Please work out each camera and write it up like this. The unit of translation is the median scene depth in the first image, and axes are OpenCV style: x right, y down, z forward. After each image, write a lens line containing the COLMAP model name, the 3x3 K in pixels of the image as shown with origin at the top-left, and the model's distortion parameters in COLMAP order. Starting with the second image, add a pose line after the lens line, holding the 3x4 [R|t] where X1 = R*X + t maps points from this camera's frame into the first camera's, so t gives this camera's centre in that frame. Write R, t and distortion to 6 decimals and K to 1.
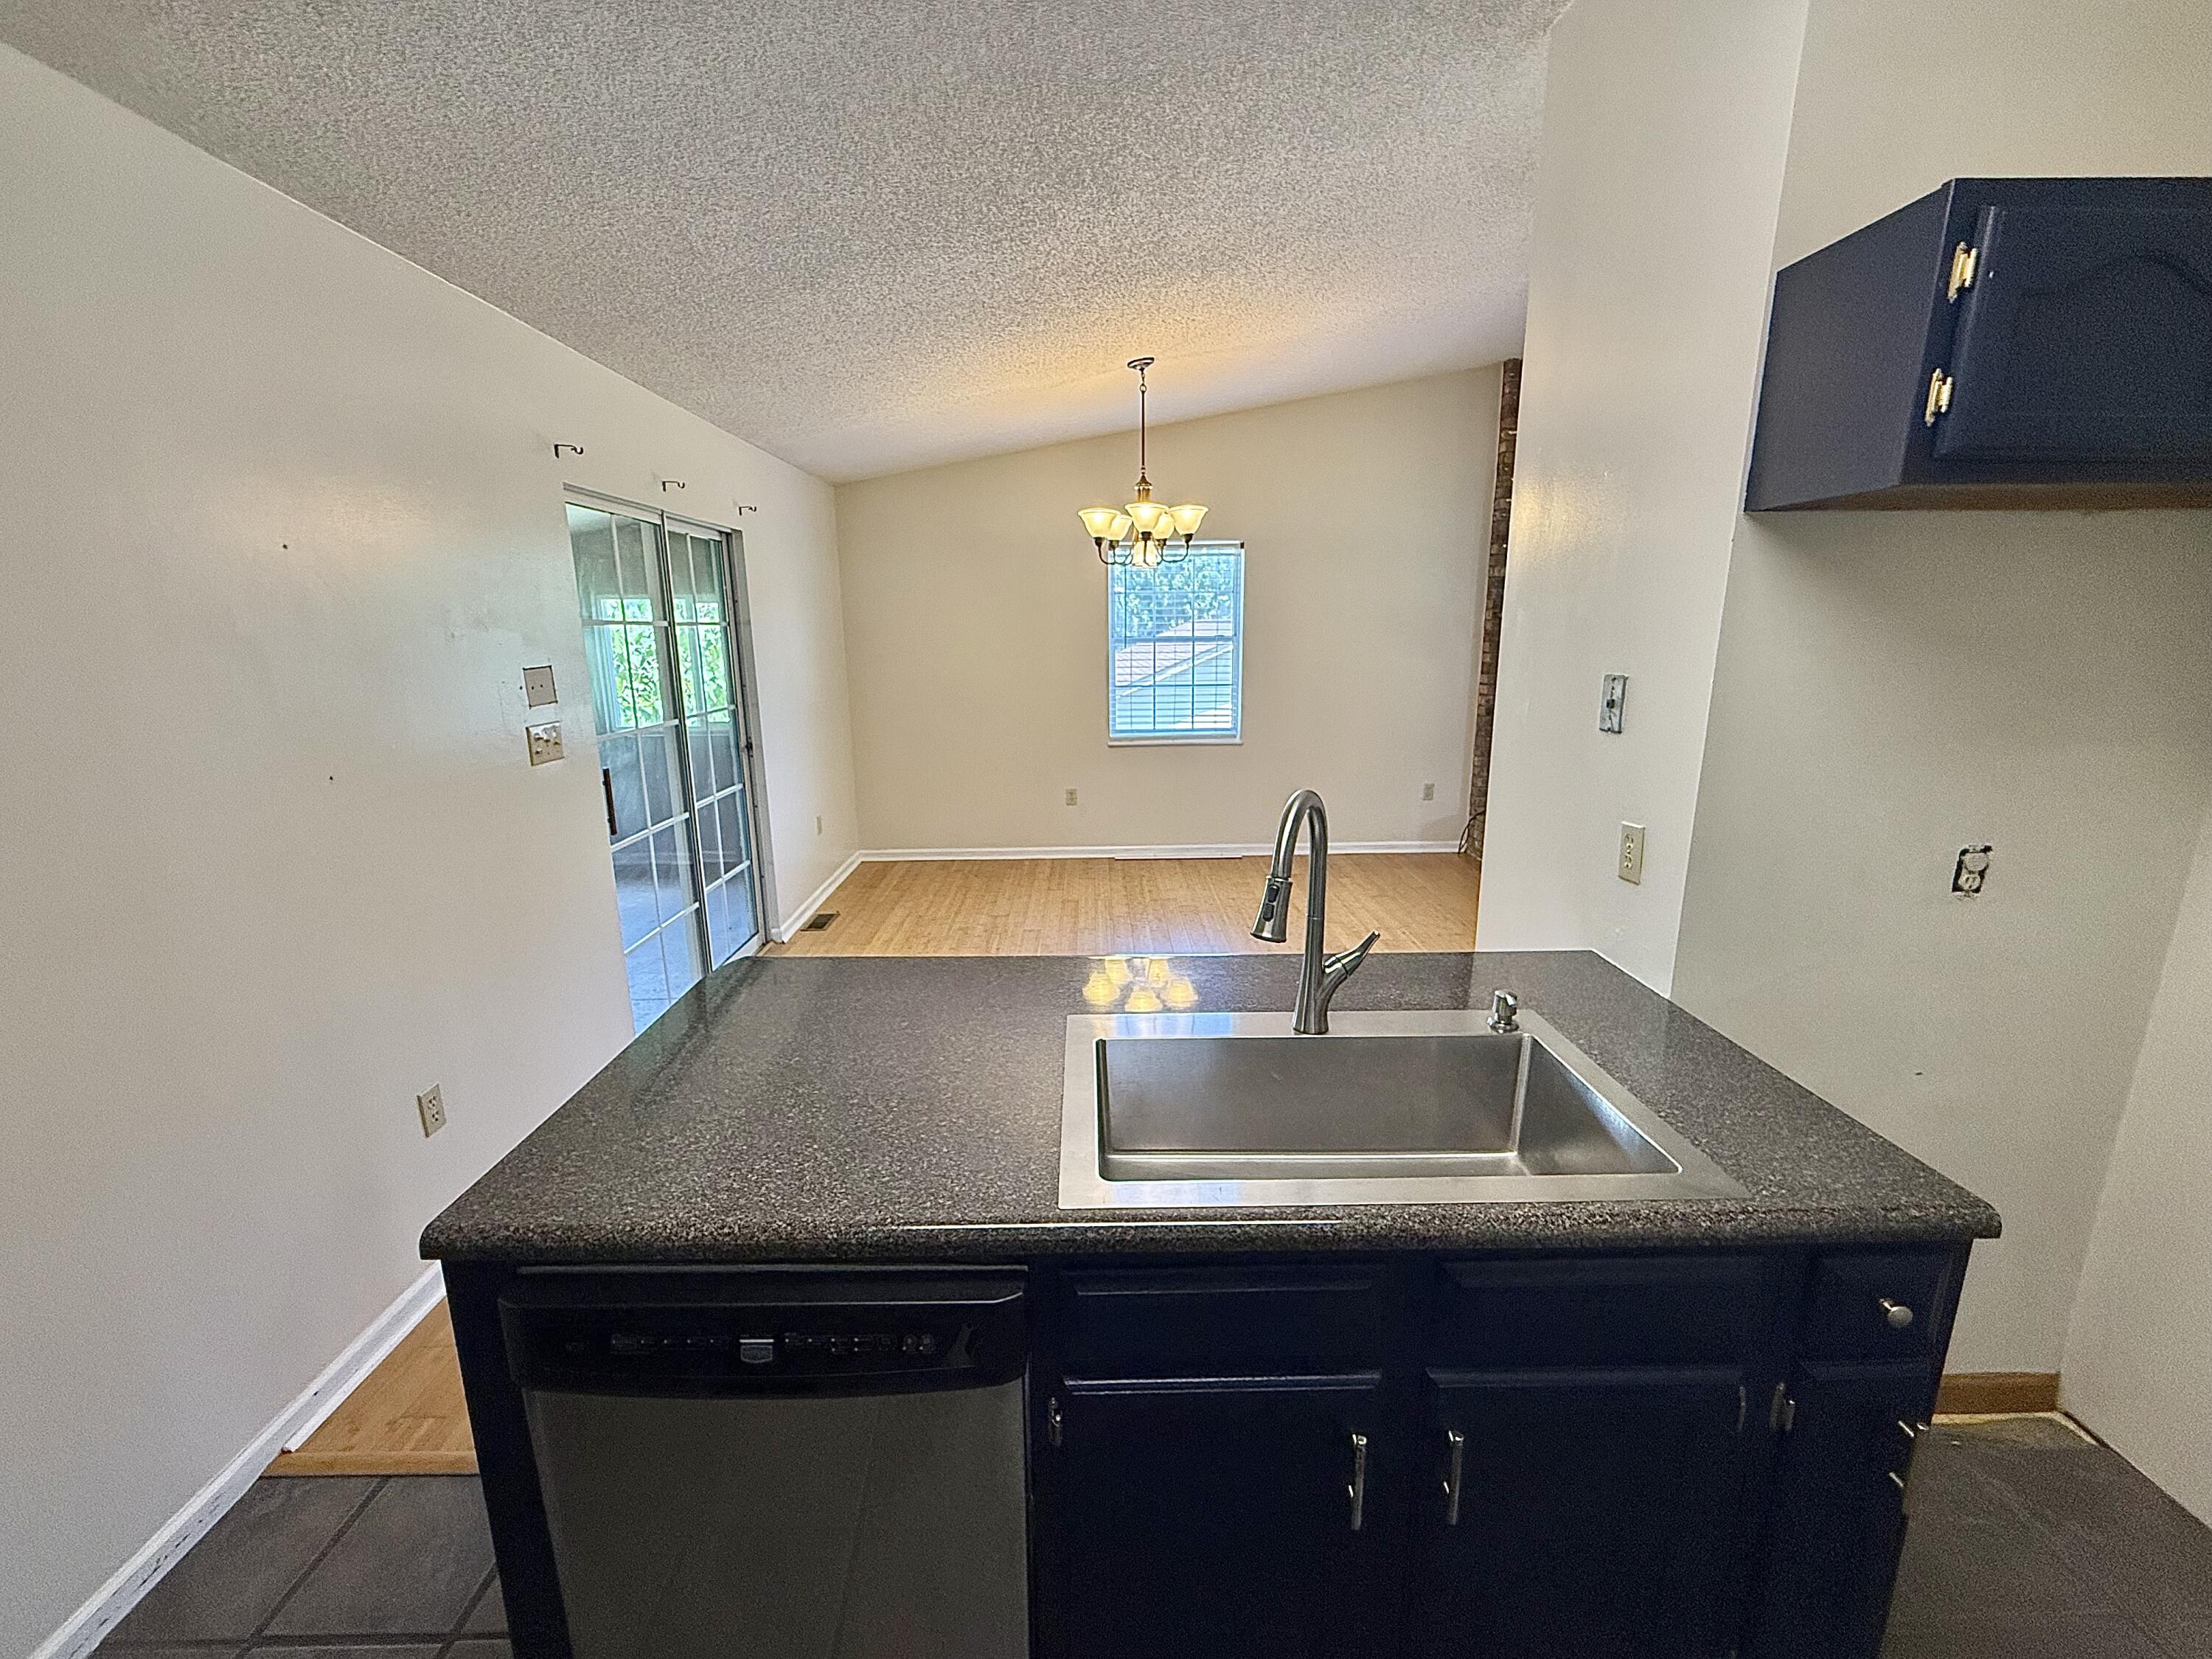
lens RADIAL K [[910.8, 0, 1094.7], [0, 910.8, 824.3], [0, 0, 1]] dist [0.000094, -0.000450]
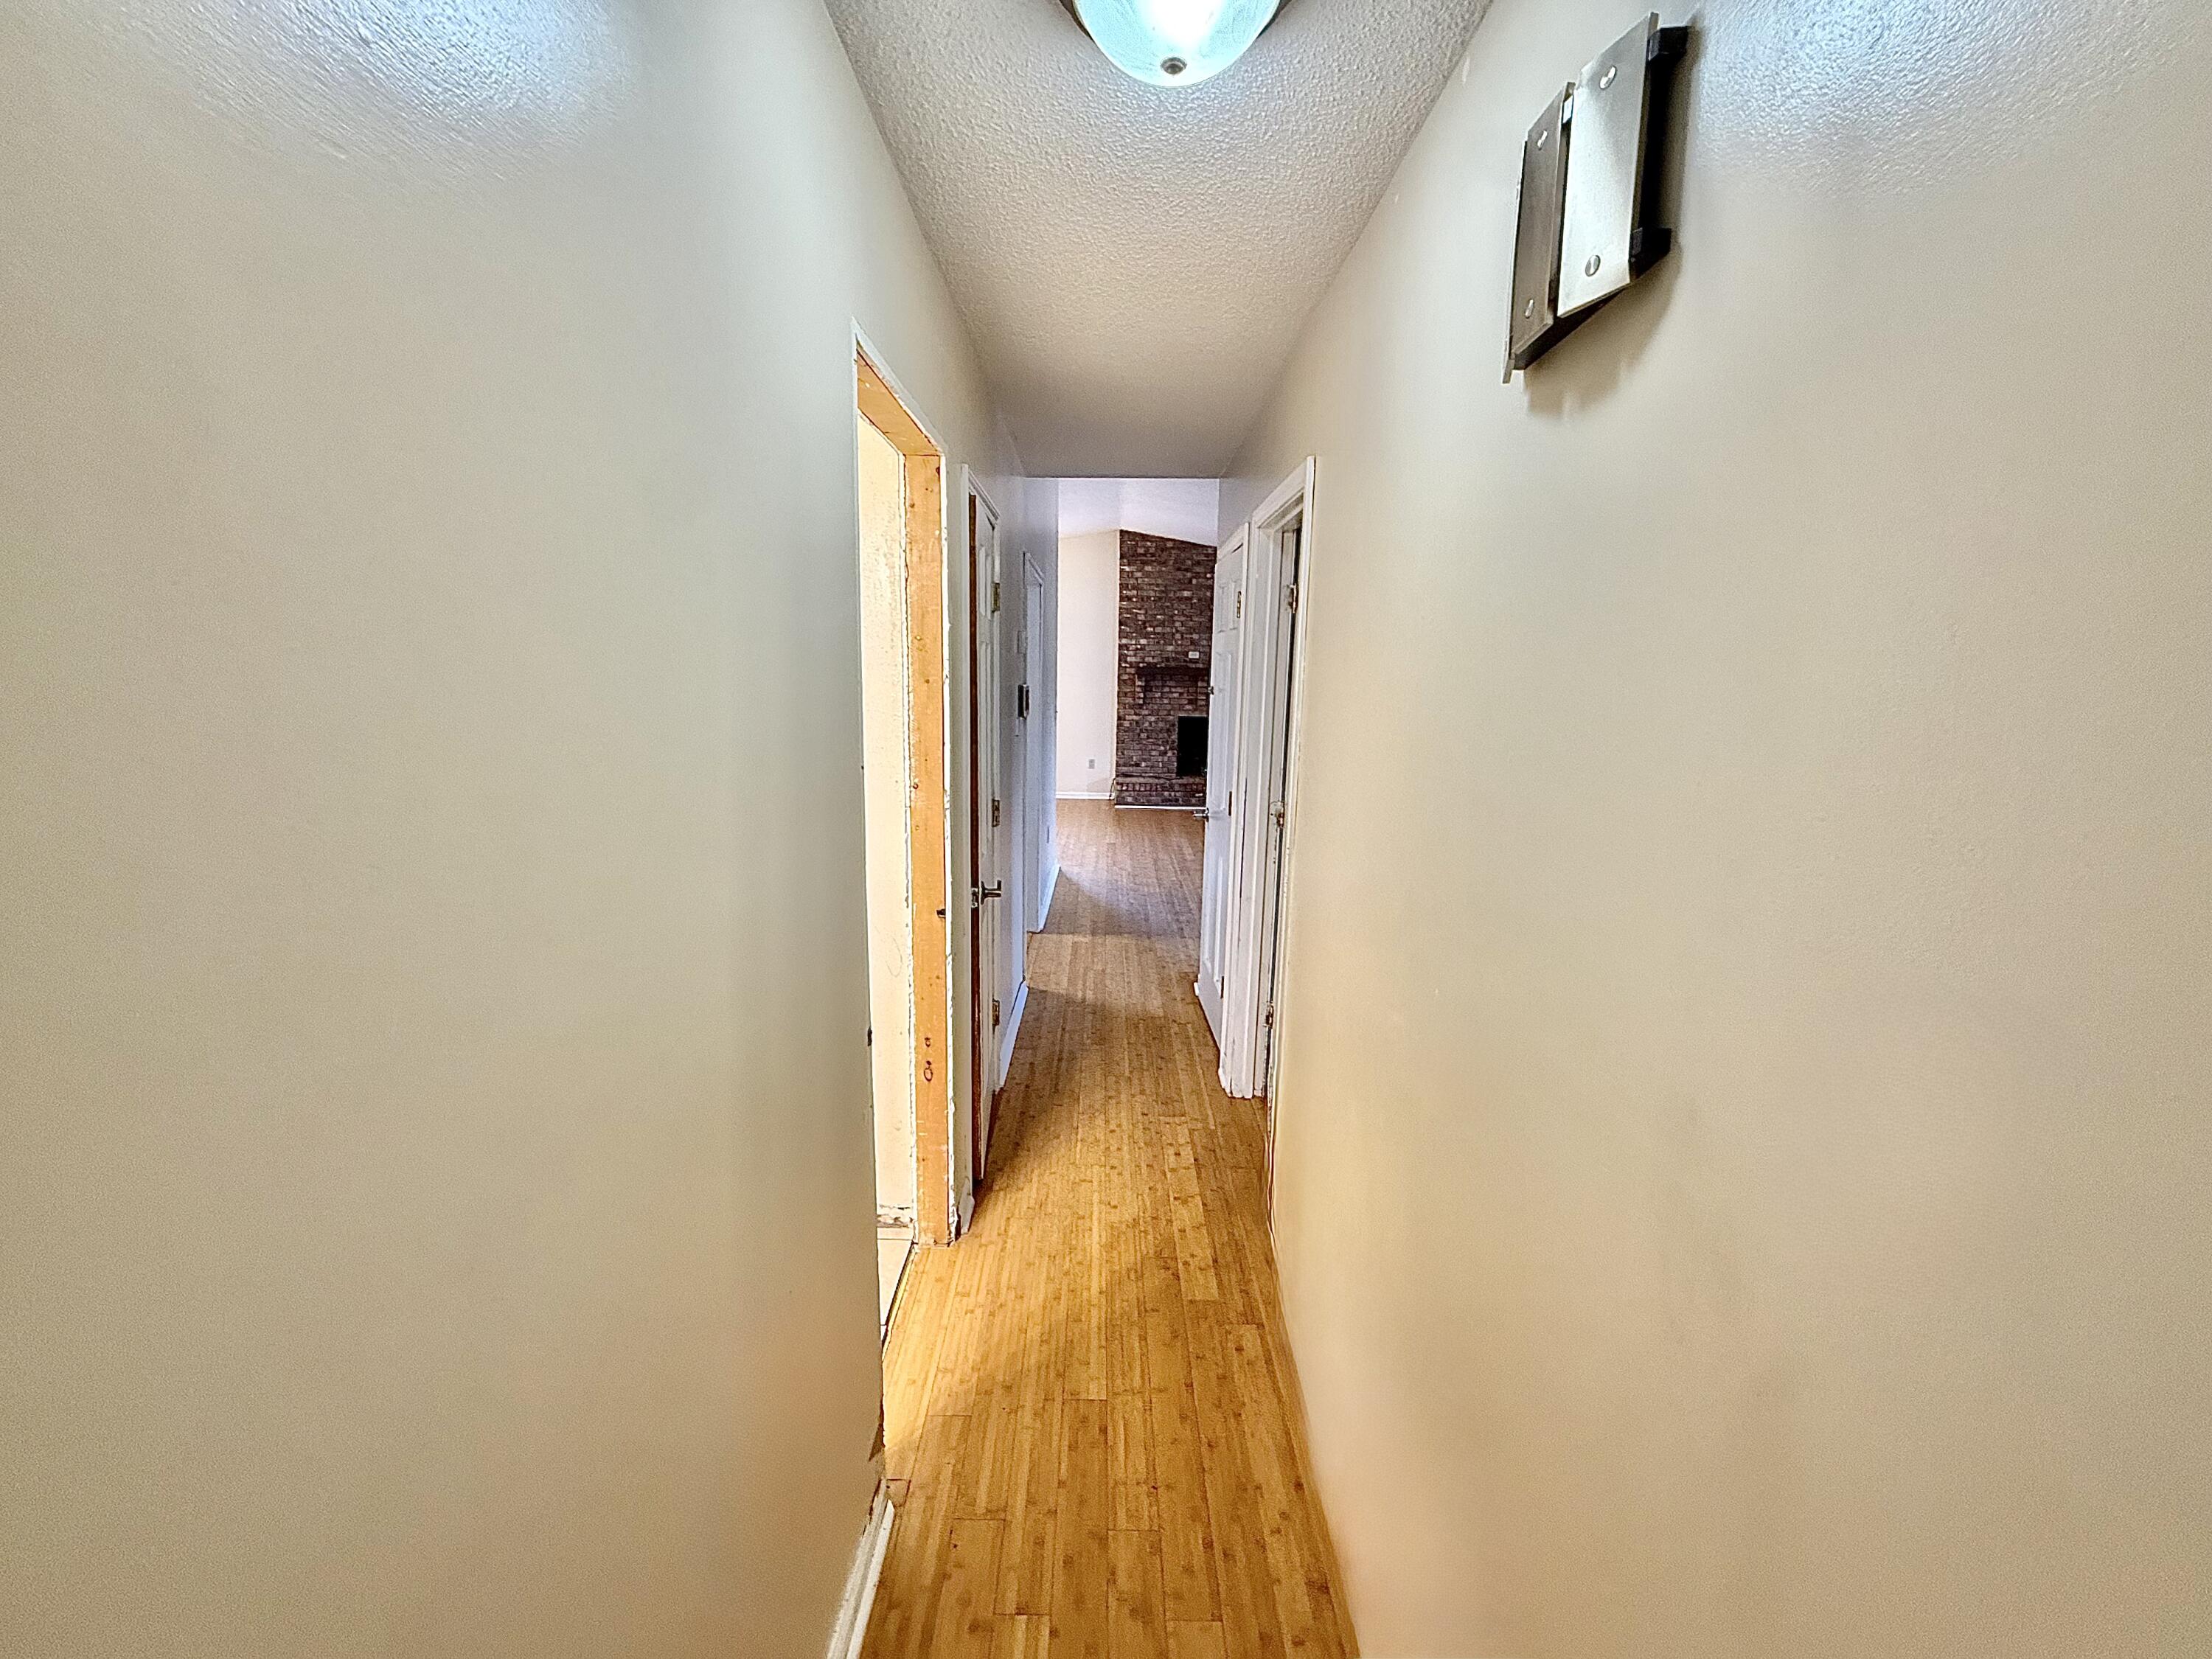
lens RADIAL K [[910.8, 0, 1098.6], [0, 910.8, 828.0], [0, 0, 1]] dist [0.000094, -0.000450]
pose [[0.999578, 0.026228, -0.012507, 0.472267], [-0.026601, 0.999178, -0.030586, 0.163379], [0.011694, 0.030906, 0.999454, -0.859035]]
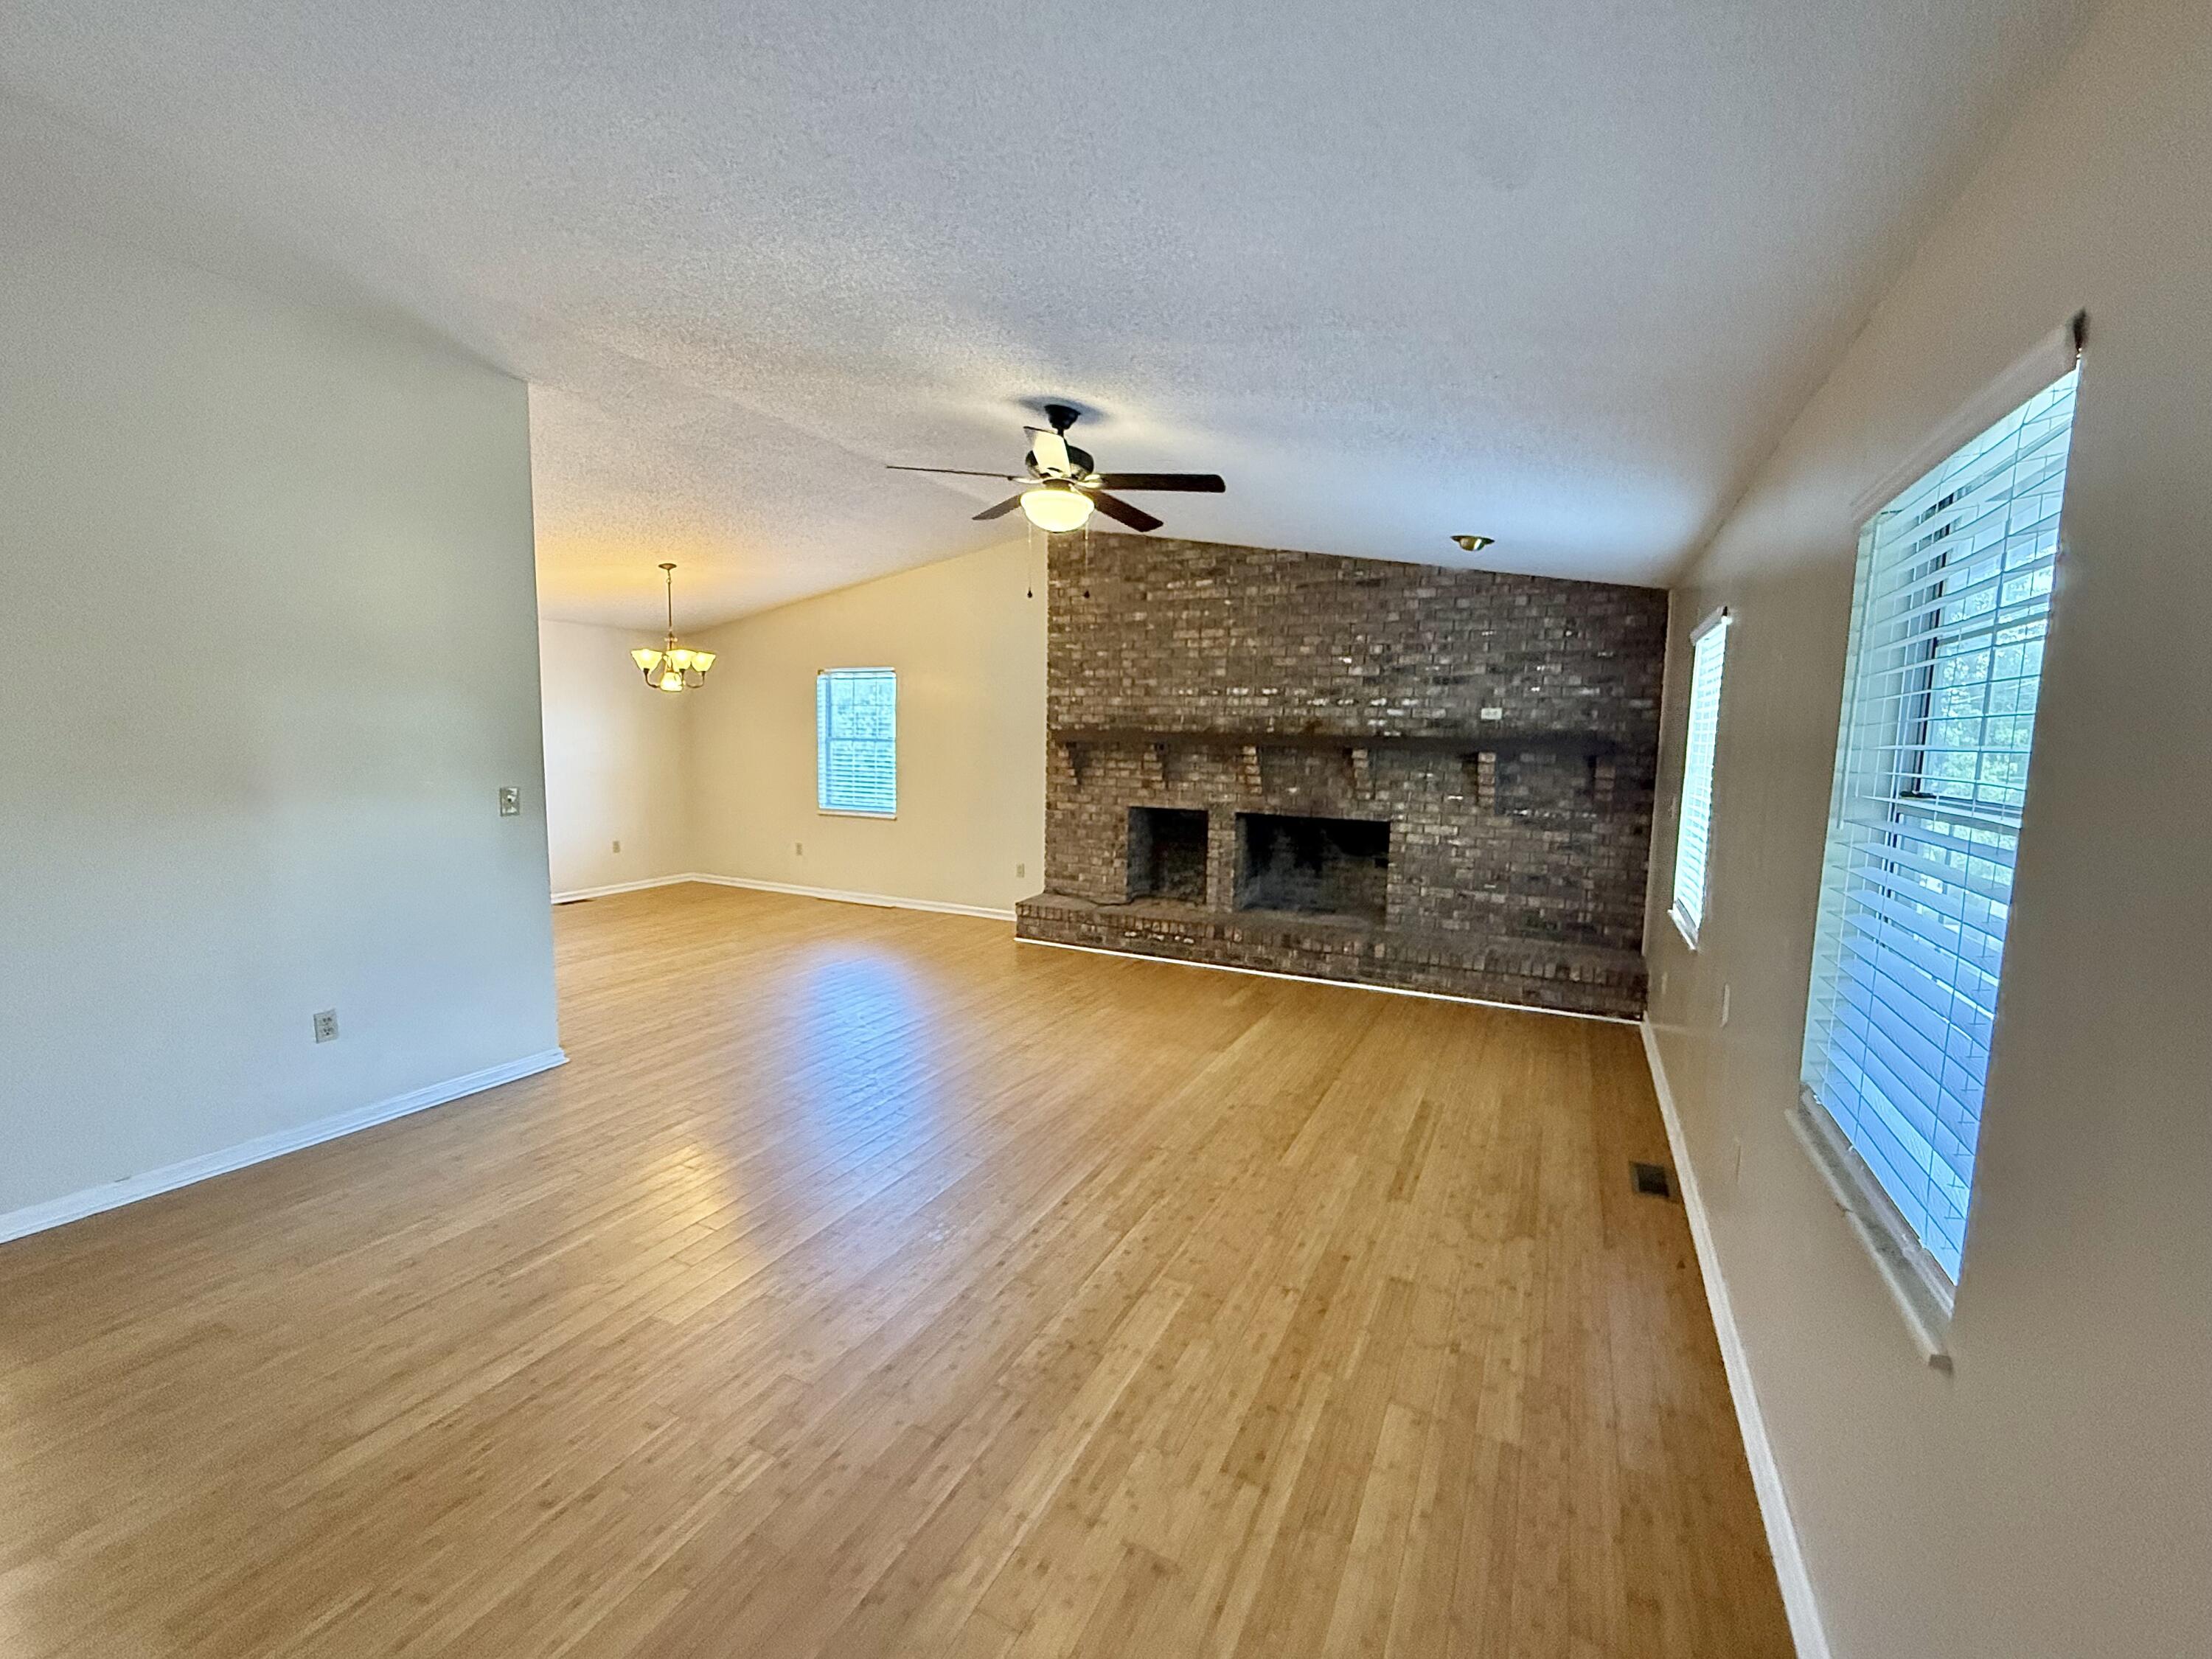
lens RADIAL K [[910.8, 0, 1093.4], [0, 910.8, 828.5], [0, 0, 1]] dist [0.000094, -0.000450]
pose [[0.887754, 0.075208, -0.454133, 1.149617], [-0.123774, 0.989230, -0.078131, -0.009917], [0.443366, 0.125571, 0.887501, -0.023624]]
